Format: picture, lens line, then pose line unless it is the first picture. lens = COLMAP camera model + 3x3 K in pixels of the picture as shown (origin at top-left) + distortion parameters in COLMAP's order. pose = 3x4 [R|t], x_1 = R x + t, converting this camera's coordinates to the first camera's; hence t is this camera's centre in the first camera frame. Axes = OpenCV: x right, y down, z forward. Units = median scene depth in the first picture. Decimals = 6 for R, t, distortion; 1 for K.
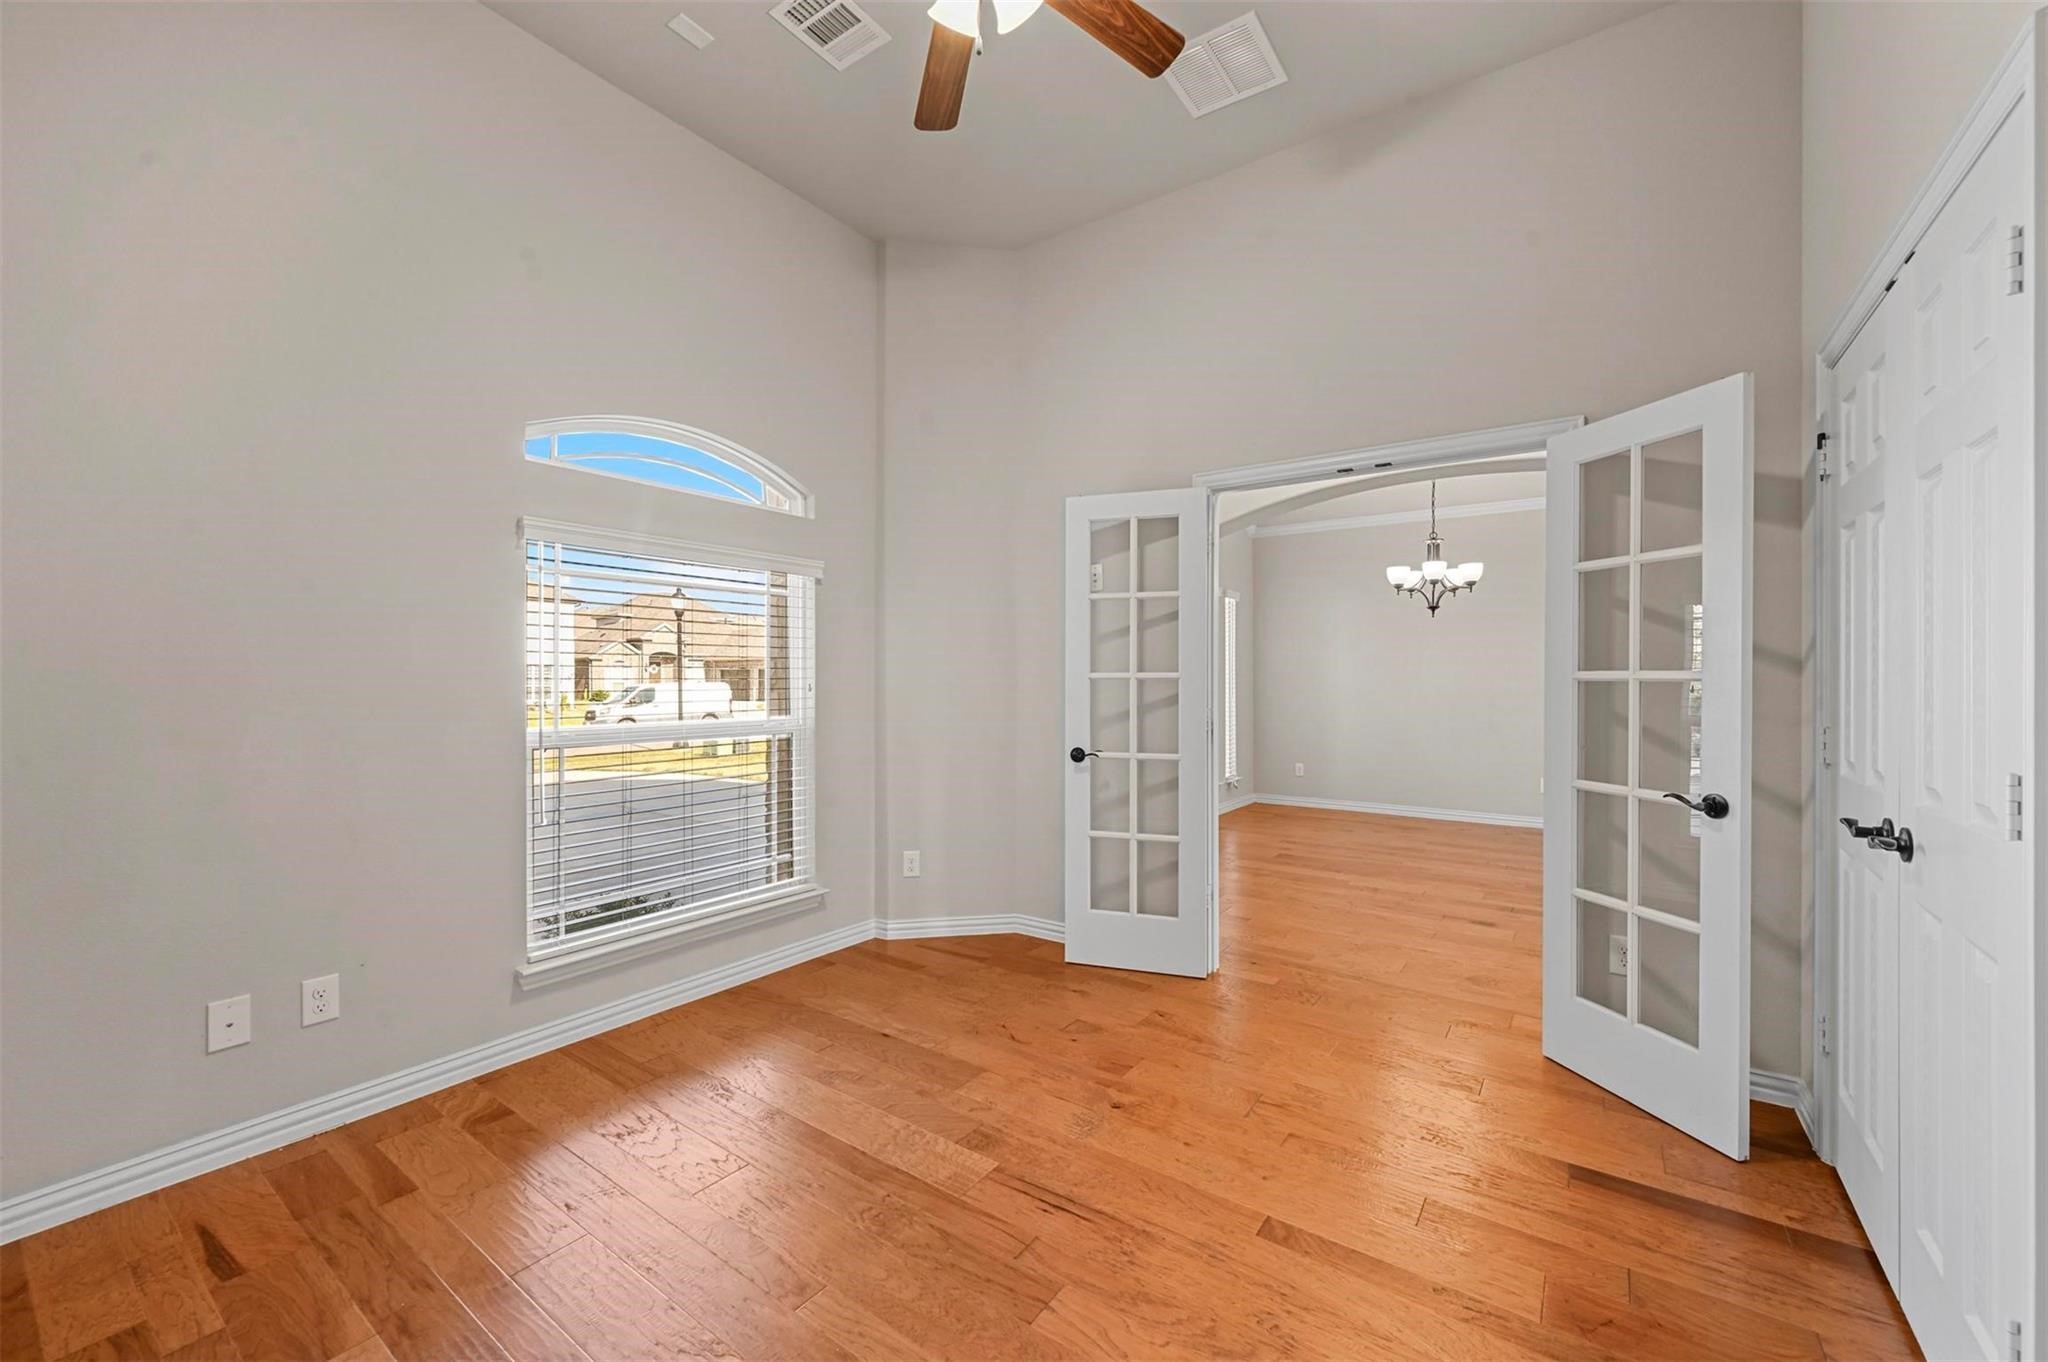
lens RADIAL K [[808.1, 0, 1012.4], [0, 808.1, 672.7], [0, 0, 1]] dist [-0.002601, -0.000411]
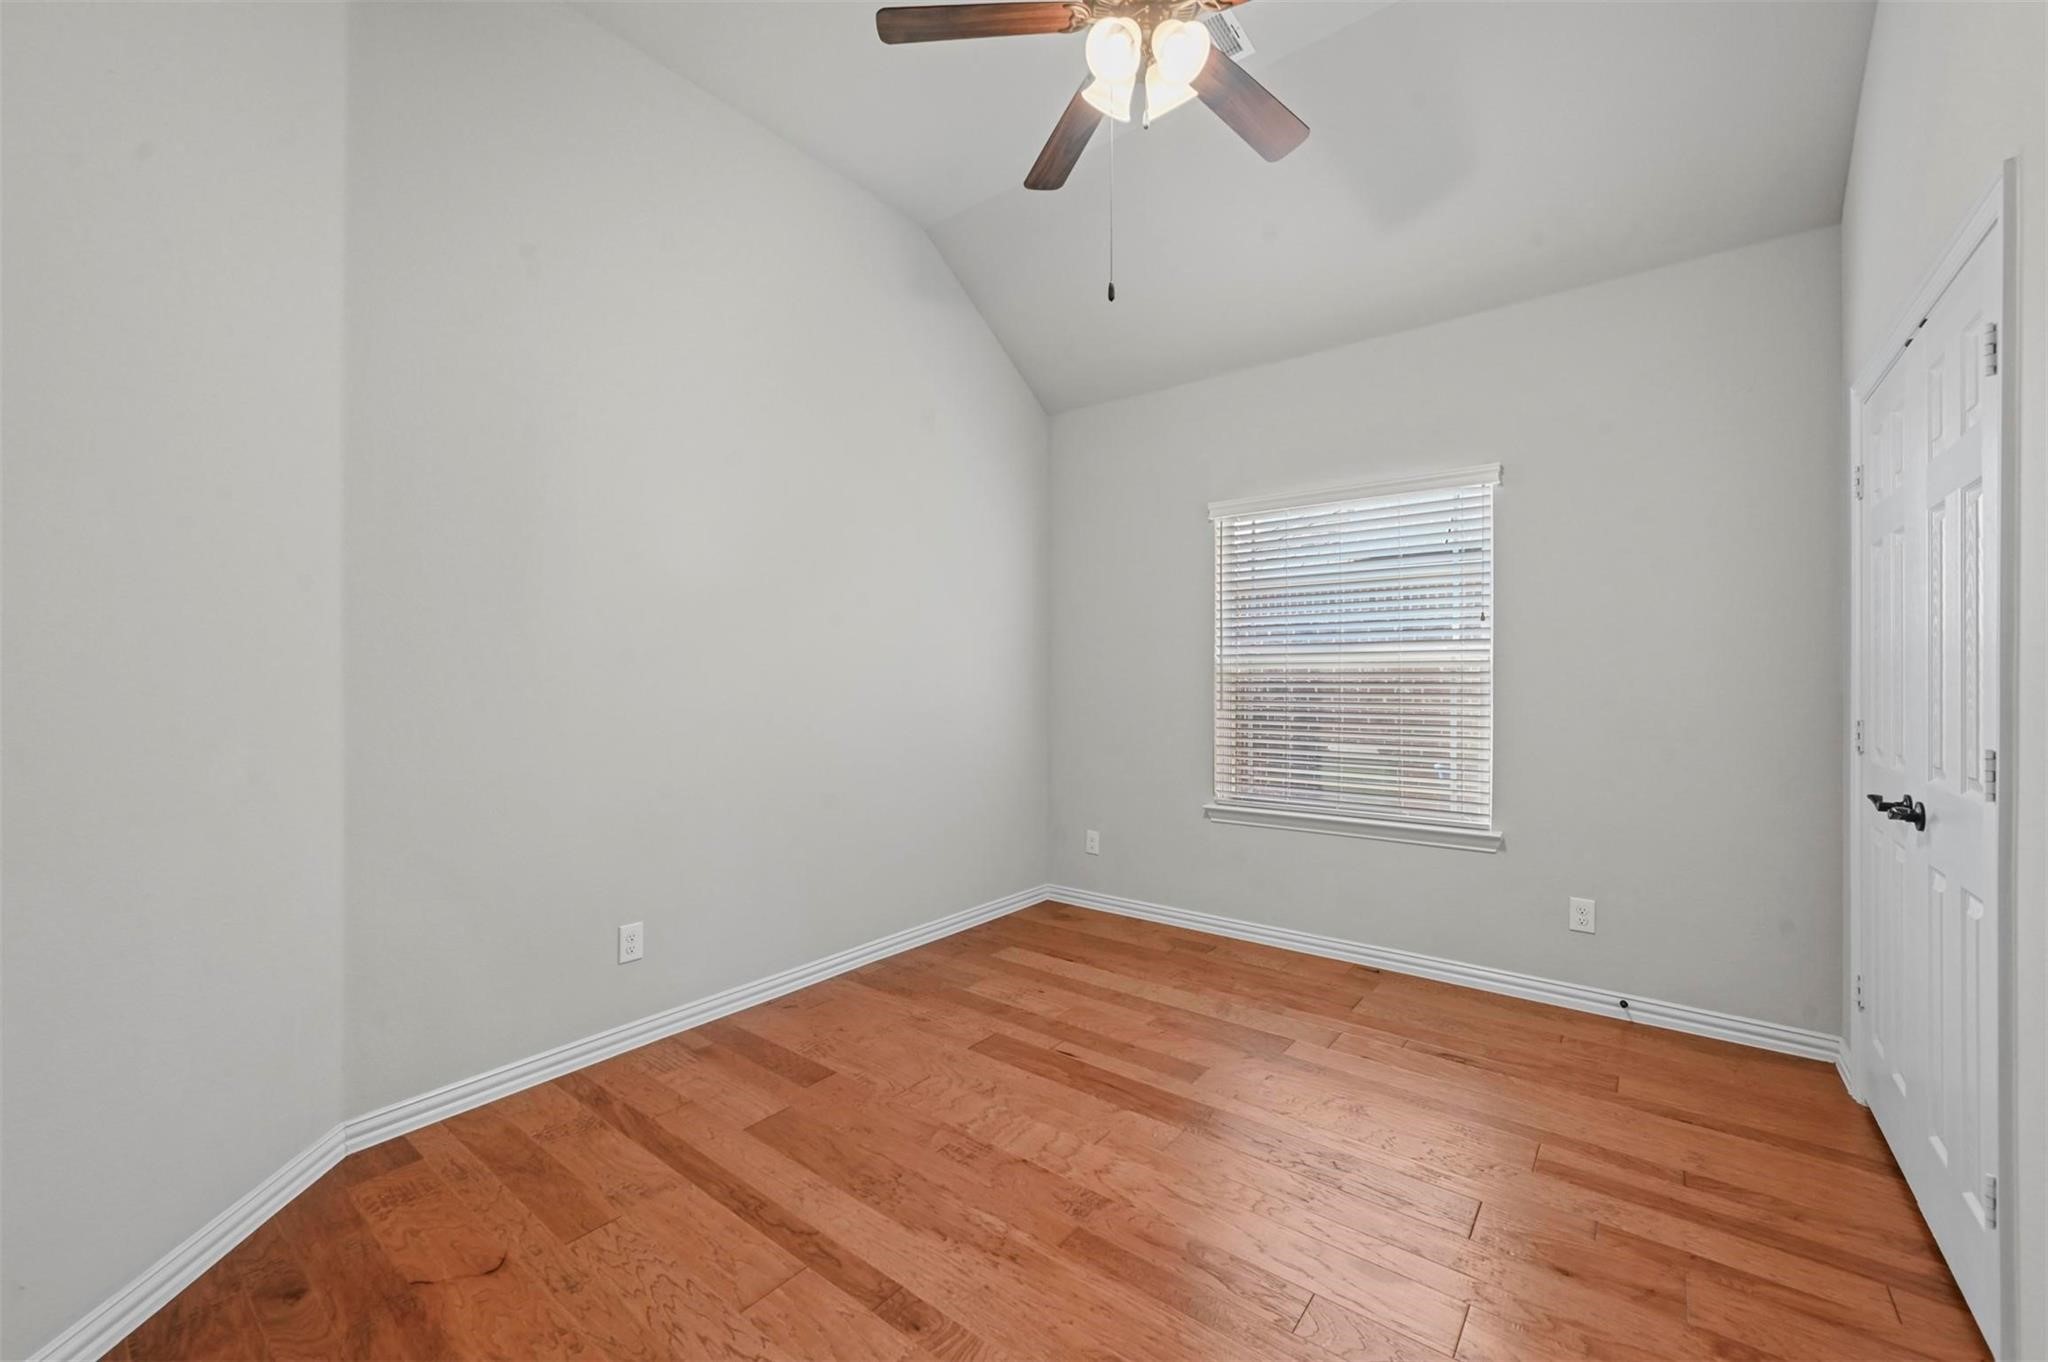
lens RADIAL K [[808.1, 0, 1035.8], [0, 808.1, 689.0], [0, 0, 1]] dist [-0.002601, -0.000411]
pose [[0.999623, -0.010175, -0.025510, -0.165491], [0.010530, 0.999849, 0.013811, -0.003877], [0.025366, -0.014074, 0.999579, -0.220830]]
